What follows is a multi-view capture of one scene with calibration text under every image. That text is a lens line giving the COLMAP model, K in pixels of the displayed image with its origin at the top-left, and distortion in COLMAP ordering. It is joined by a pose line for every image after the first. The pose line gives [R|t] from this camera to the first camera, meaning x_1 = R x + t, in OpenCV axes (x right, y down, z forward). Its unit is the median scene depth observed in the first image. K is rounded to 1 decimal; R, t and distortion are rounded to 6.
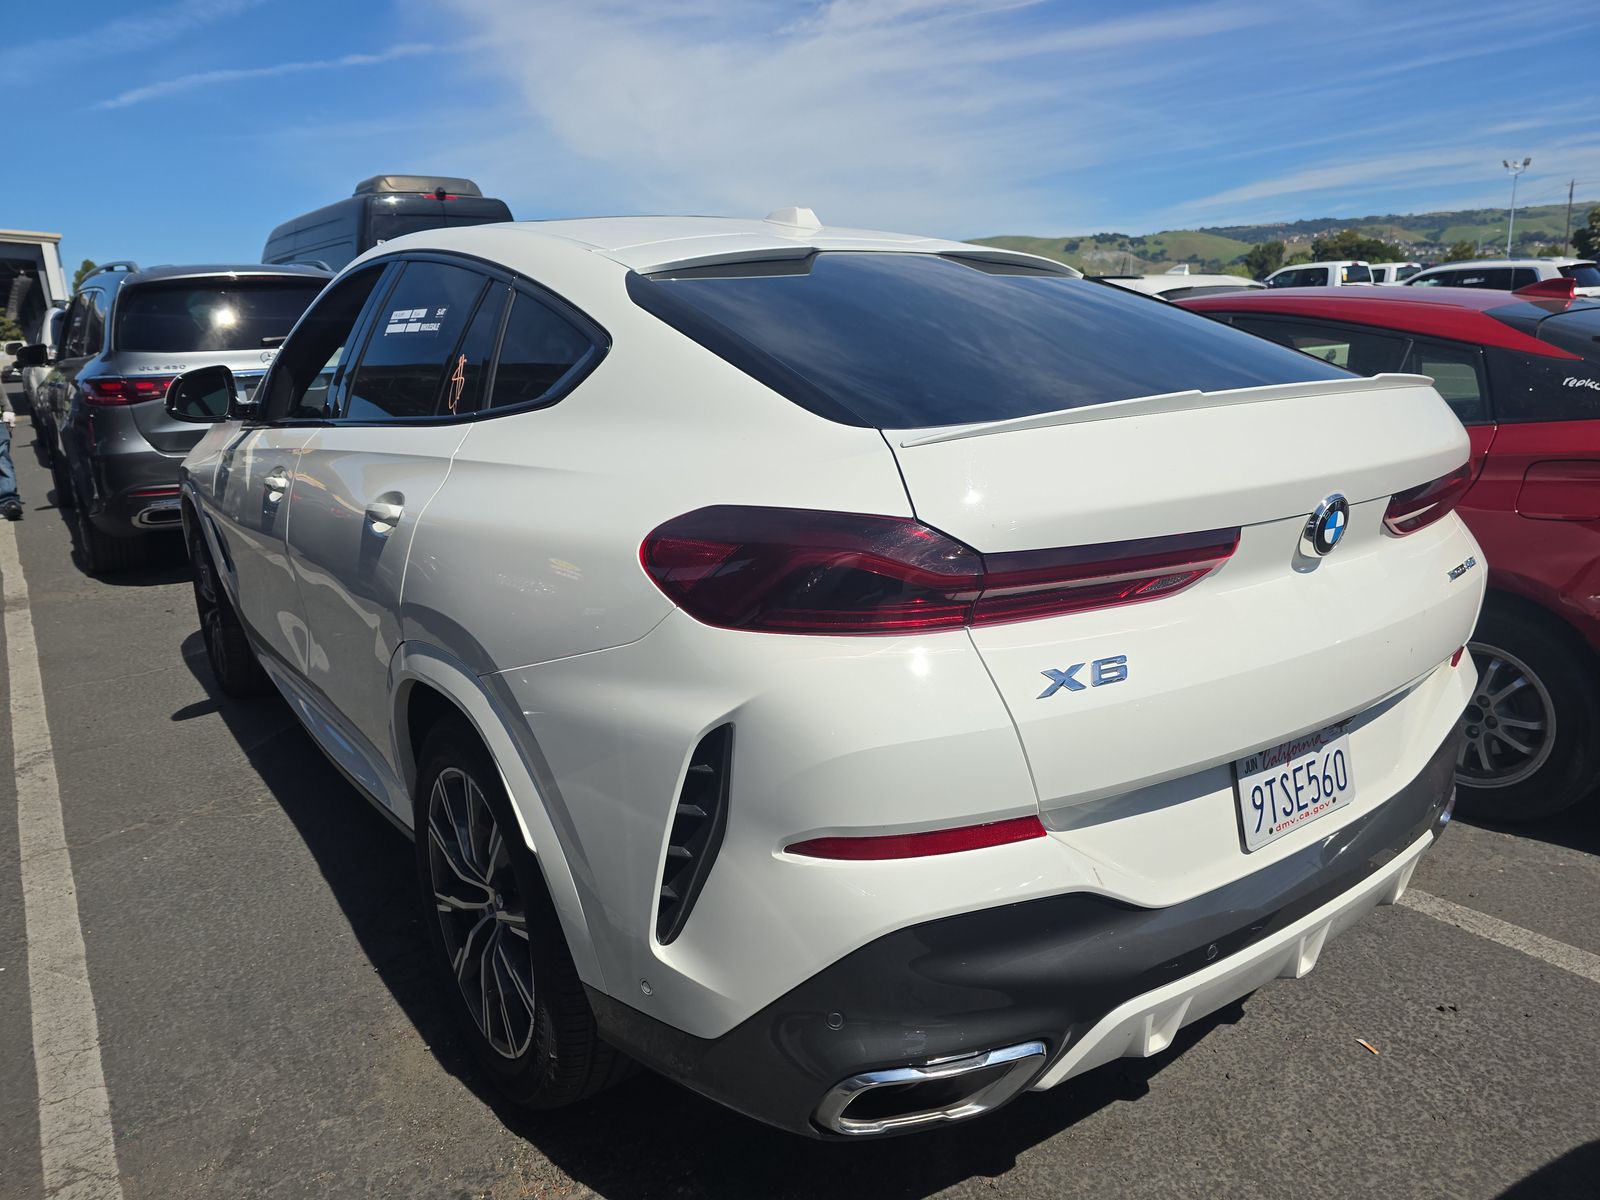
lens RADIAL K [[1101.7, 0, 803.5], [0, 1101.7, 605.5], [0, 0, 1]] dist [0.043368, -0.045120]
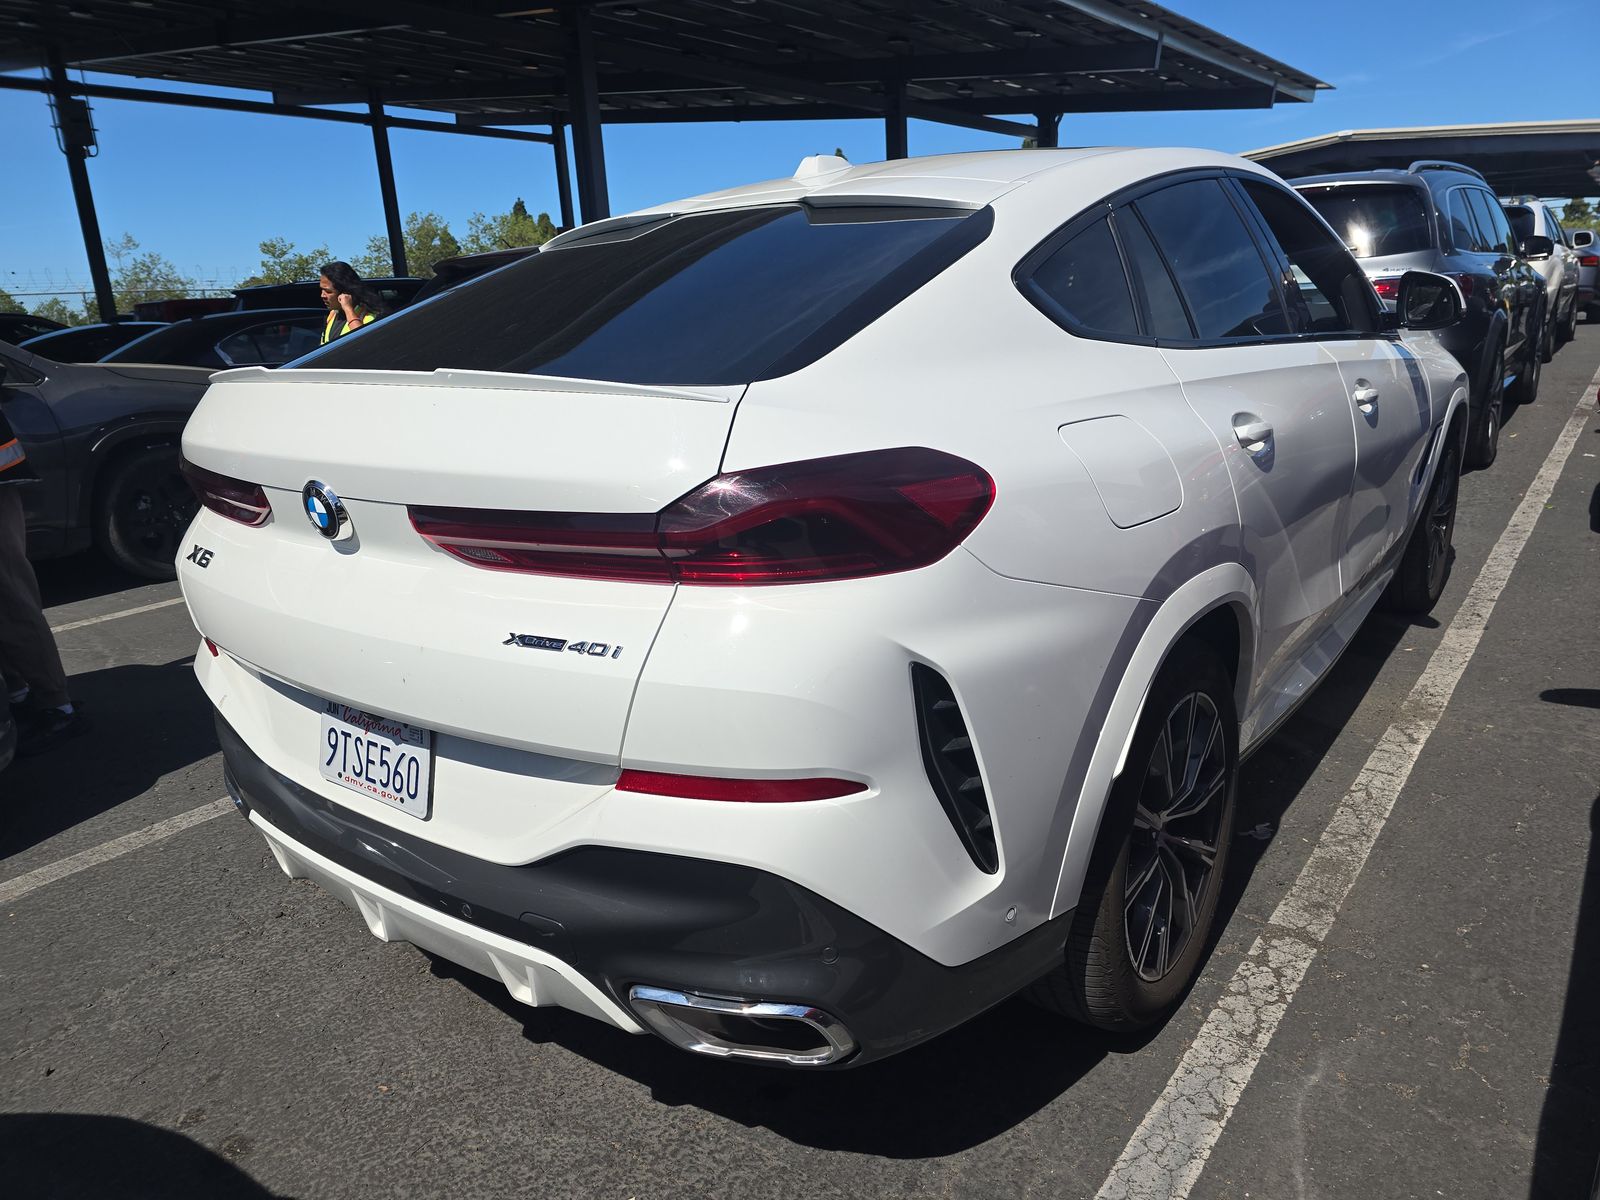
lens RADIAL K [[1097.5, 0, 800.0], [0, 1097.5, 600.0], [0, 0, 1]] dist [0.049974, -0.041559]
pose [[0.273633, 0.275117, -0.921648, 1.461304], [-0.190183, 0.954777, 0.228542, -0.291122], [0.942844, 0.112746, 0.313581, 1.030935]]
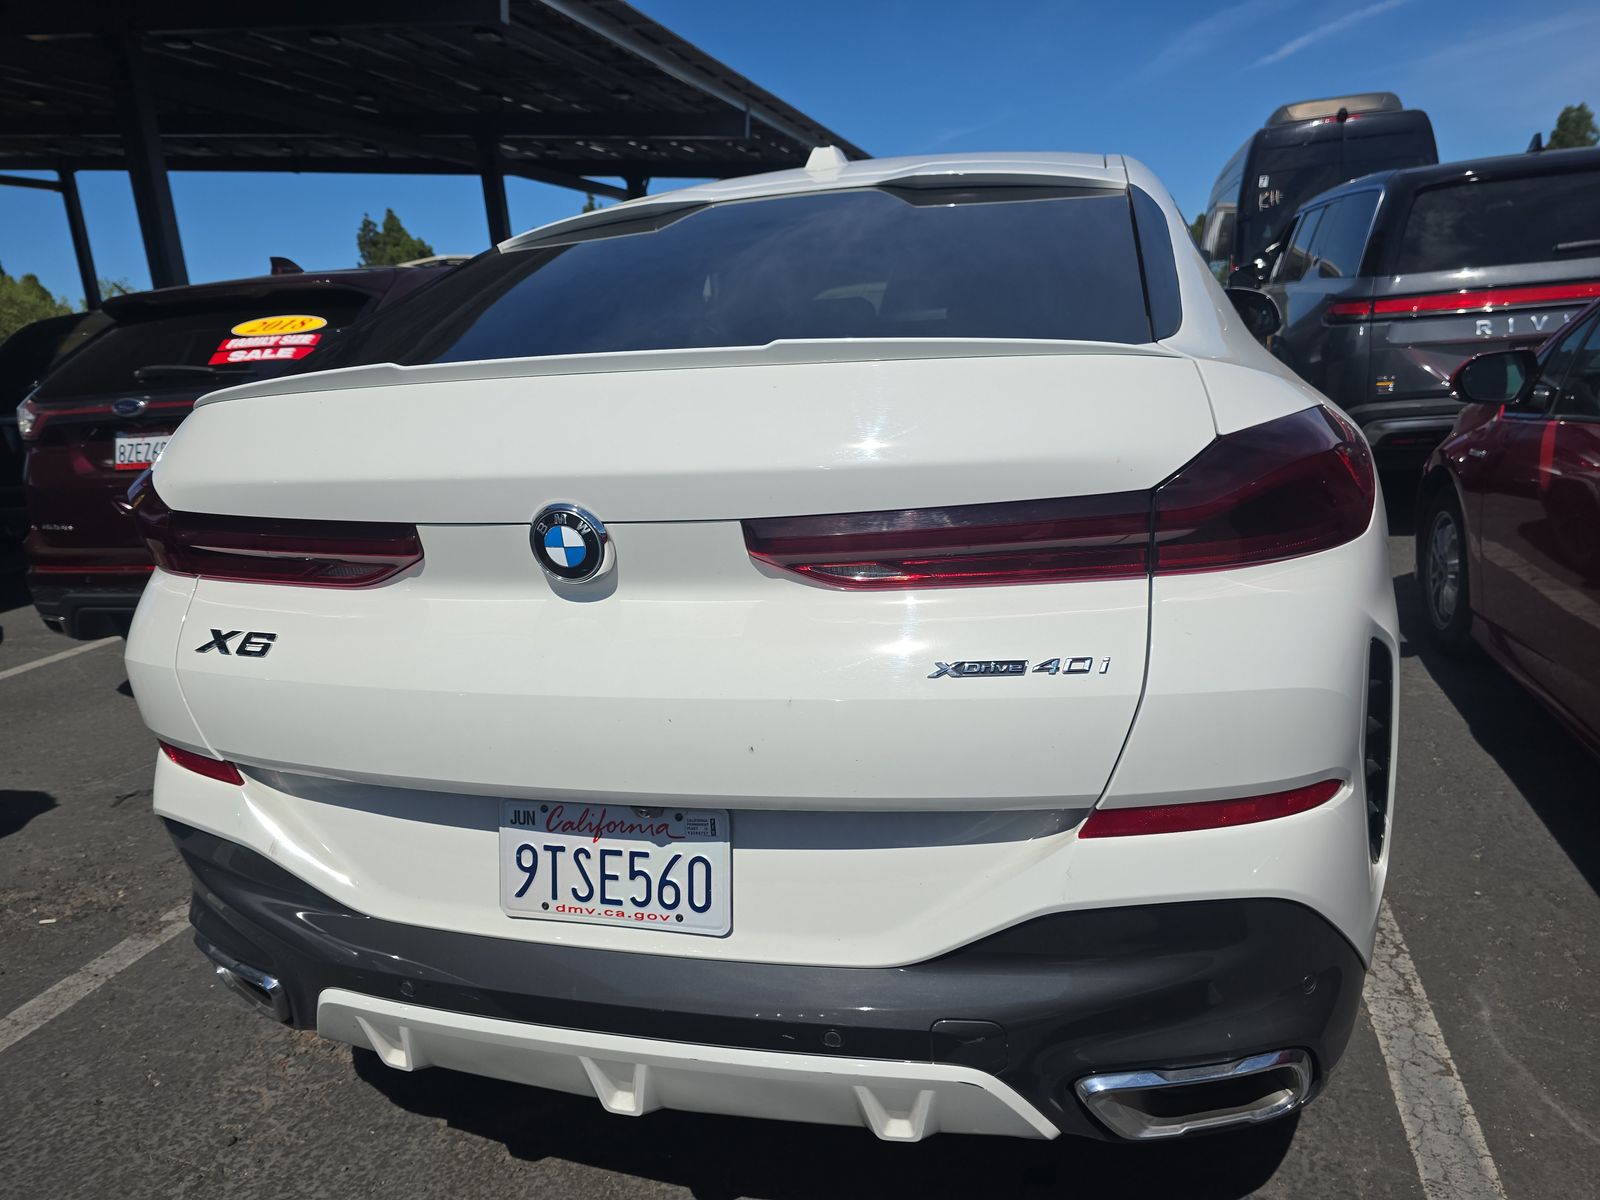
lens RADIAL K [[1101.7, 0, 803.5], [0, 1101.7, 605.5], [0, 0, 1]] dist [0.043368, -0.045120]
pose [[0.610930, 0.181556, -0.770585, 1.088718], [-0.141923, 0.982697, 0.119013, -0.134132], [0.778860, 0.036655, 0.626126, 0.608084]]
